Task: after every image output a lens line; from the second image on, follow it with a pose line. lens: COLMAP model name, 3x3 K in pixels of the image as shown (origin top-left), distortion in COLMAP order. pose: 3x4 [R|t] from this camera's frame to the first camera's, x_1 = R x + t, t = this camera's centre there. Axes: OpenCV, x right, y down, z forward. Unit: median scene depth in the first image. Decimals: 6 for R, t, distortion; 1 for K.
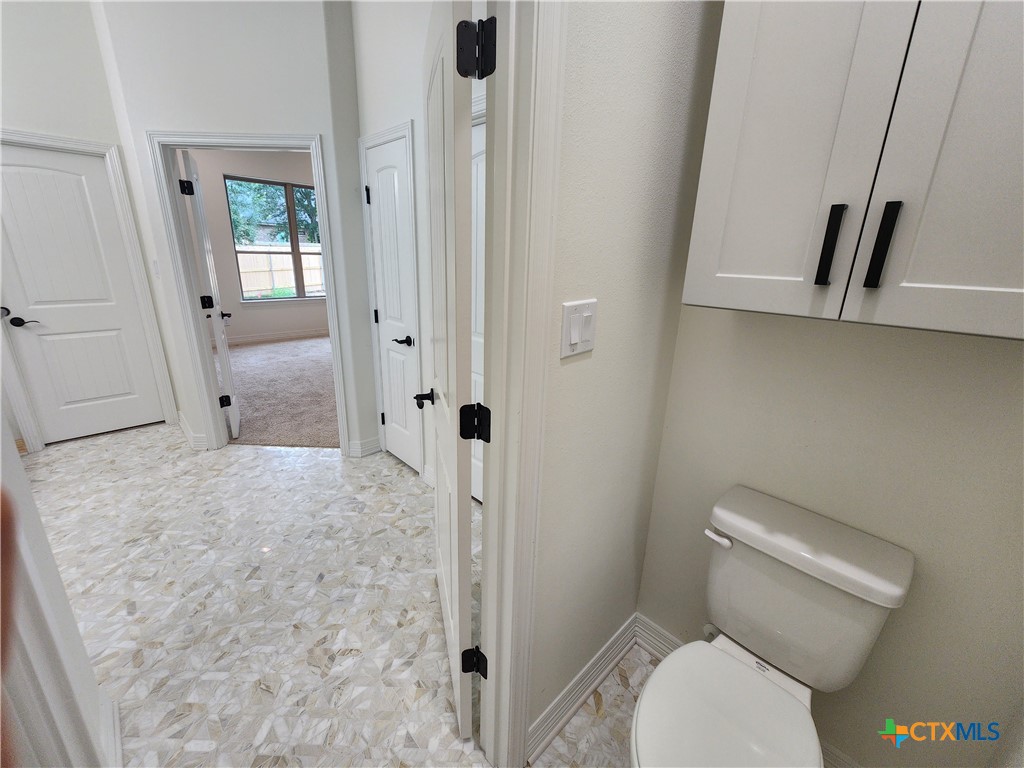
lens RADIAL K [[418.6, 0, 509.4], [0, 418.6, 380.2], [0, 0, 1]] dist [-0.000576, 0.000568]
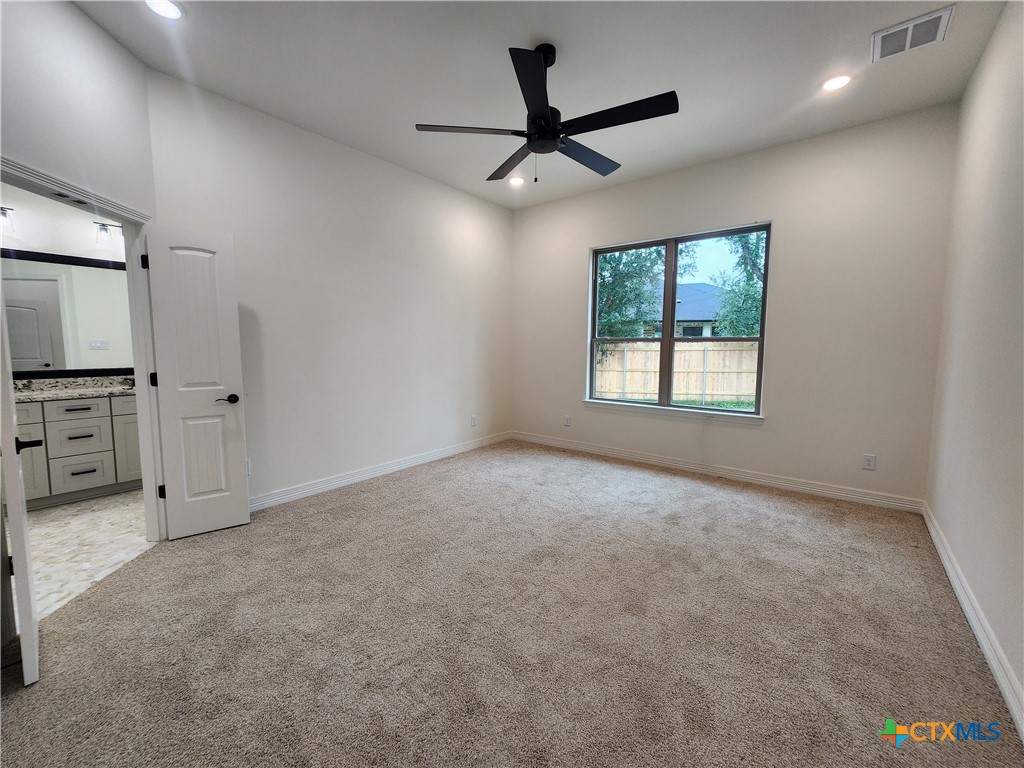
lens RADIAL K [[418.6, 0, 509.4], [0, 418.6, 380.2], [0, 0, 1]] dist [-0.000576, 0.000568]
pose [[0.122125, 0.060998, -0.990639, 0.273218], [-0.291045, 0.956432, 0.023012, -0.428687], [0.948883, 0.285510, 0.134558, 1.595275]]
